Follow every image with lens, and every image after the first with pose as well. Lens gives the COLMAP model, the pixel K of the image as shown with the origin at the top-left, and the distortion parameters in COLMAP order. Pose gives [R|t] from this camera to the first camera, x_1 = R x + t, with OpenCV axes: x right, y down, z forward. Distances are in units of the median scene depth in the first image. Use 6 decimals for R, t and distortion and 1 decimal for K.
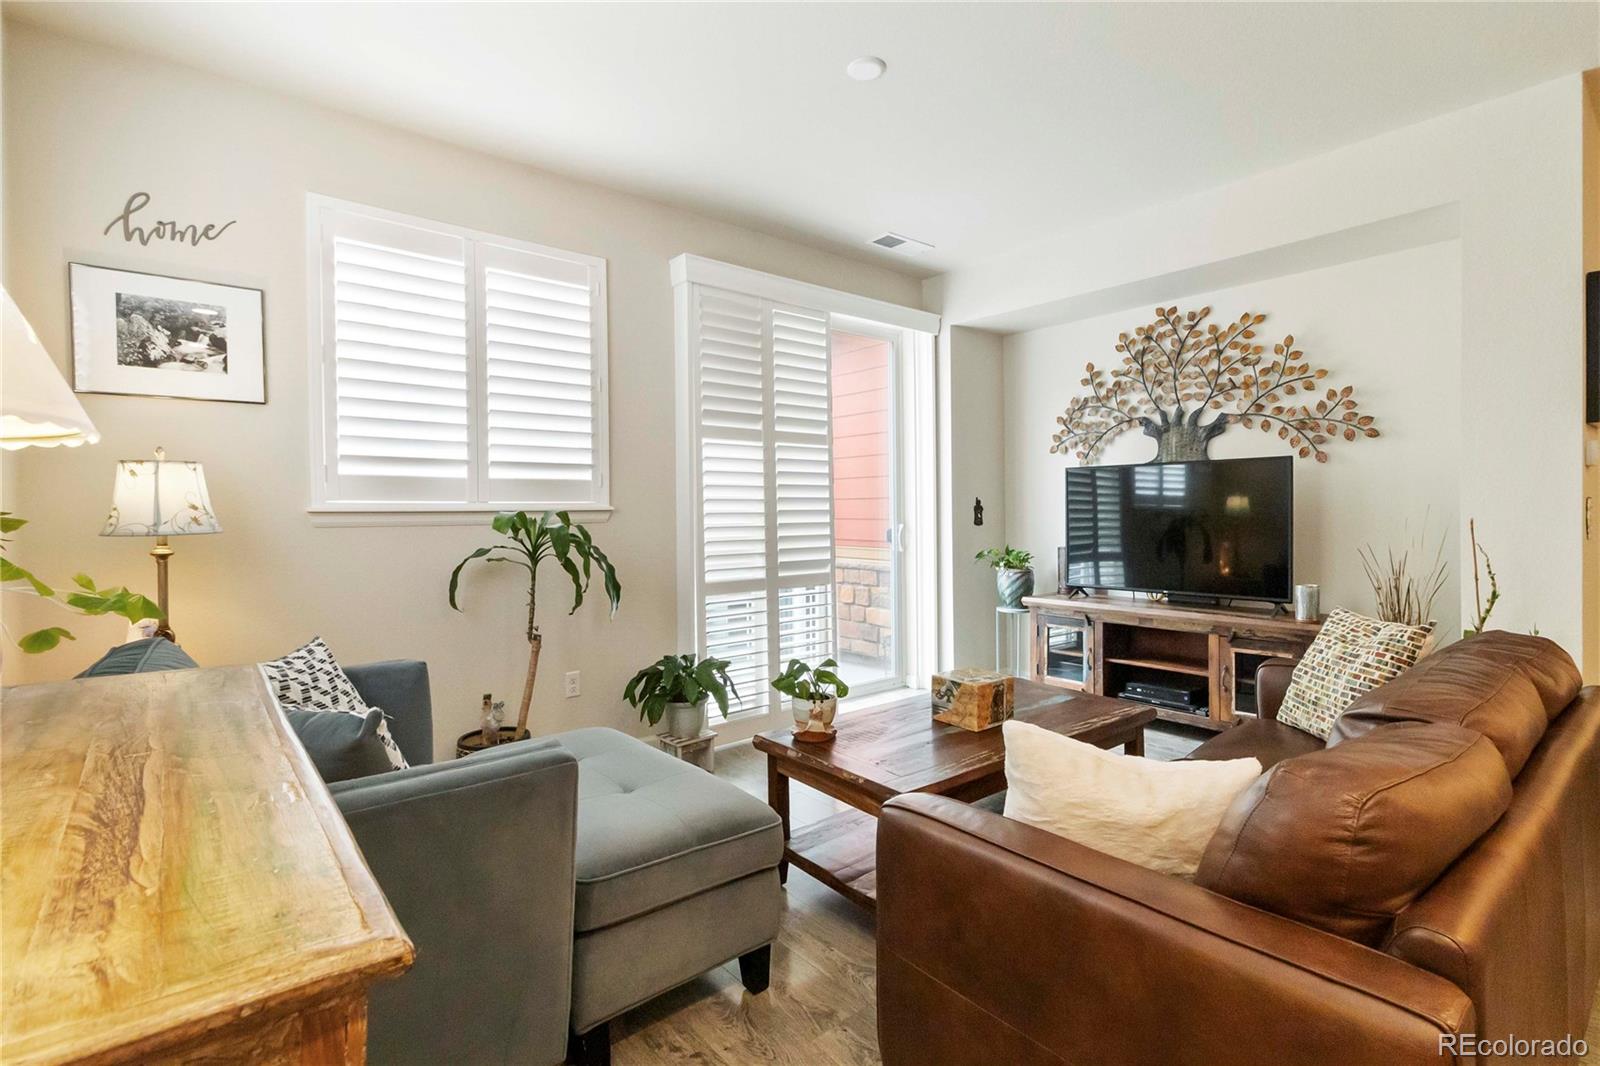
lens RADIAL K [[769.2, 0, 801.8], [0, 769.2, 525.7], [0, 0, 1]] dist [-0.000020, -0.000988]
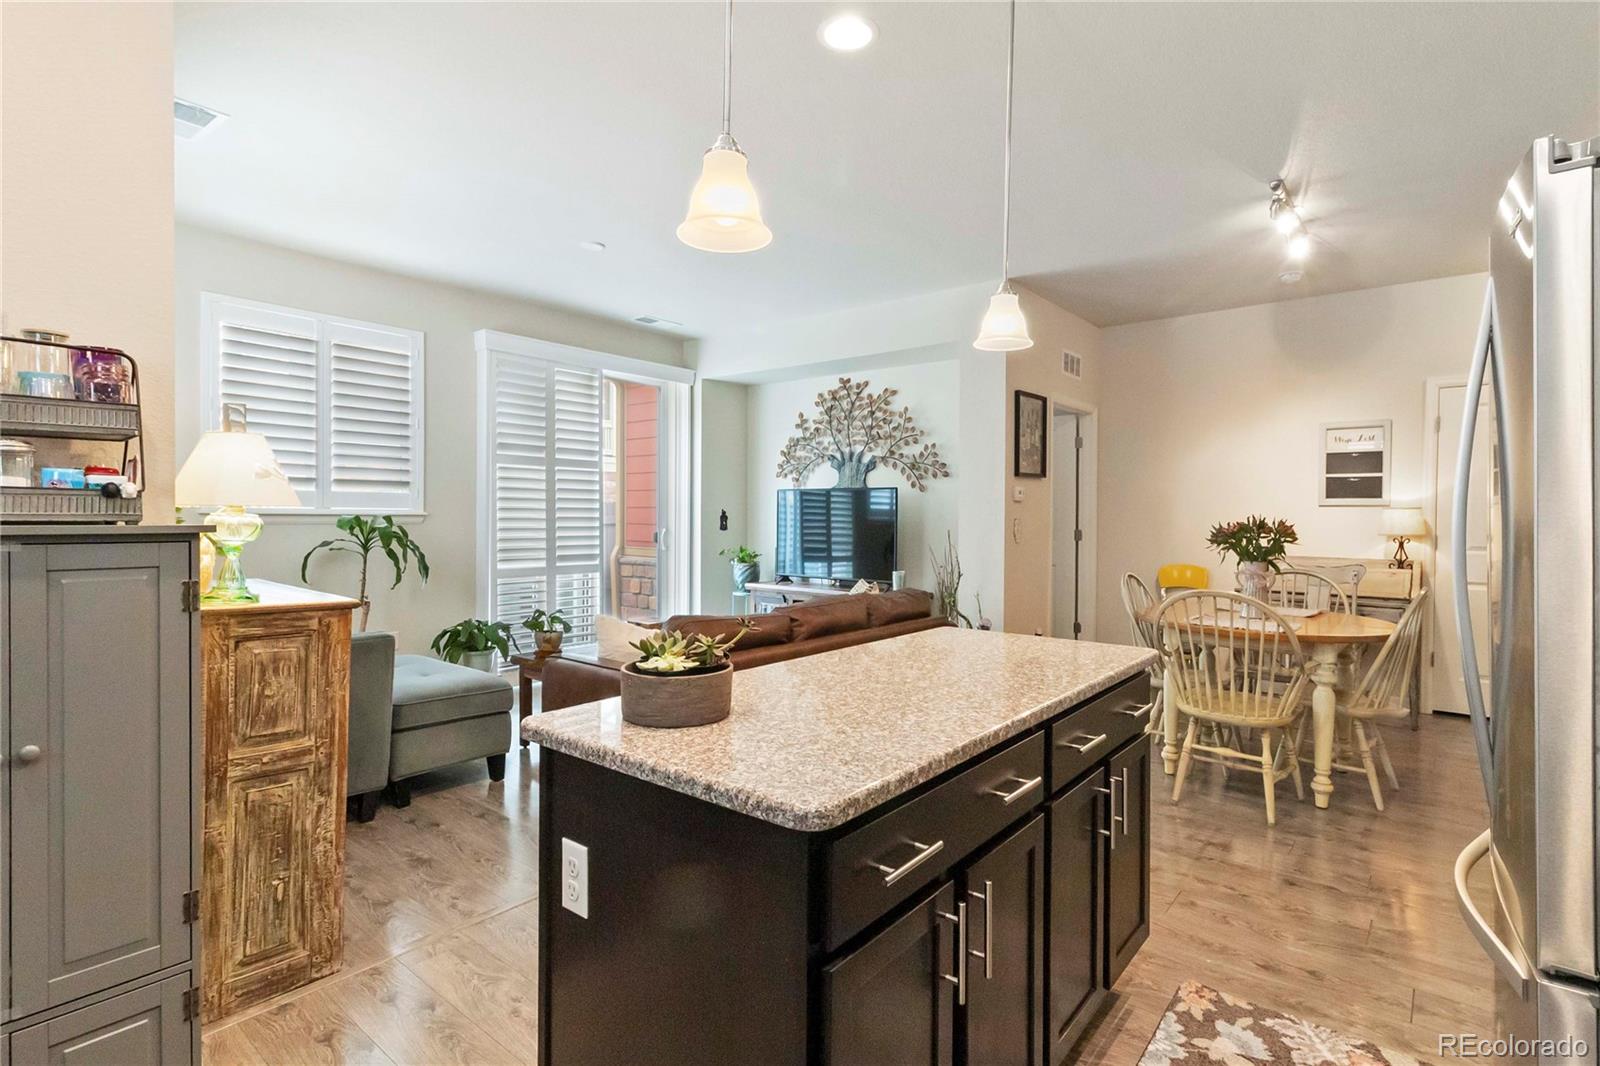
lens RADIAL K [[769.2, 0, 769.6], [0, 769.2, 530.3], [0, 0, 1]] dist [-0.000020, -0.000988]
pose [[0.986678, 0.014412, 0.162043, 0.124354], [-0.014309, 0.999896, -0.001804, 0.000796], [-0.162052, -0.000539, 0.986782, -0.412139]]
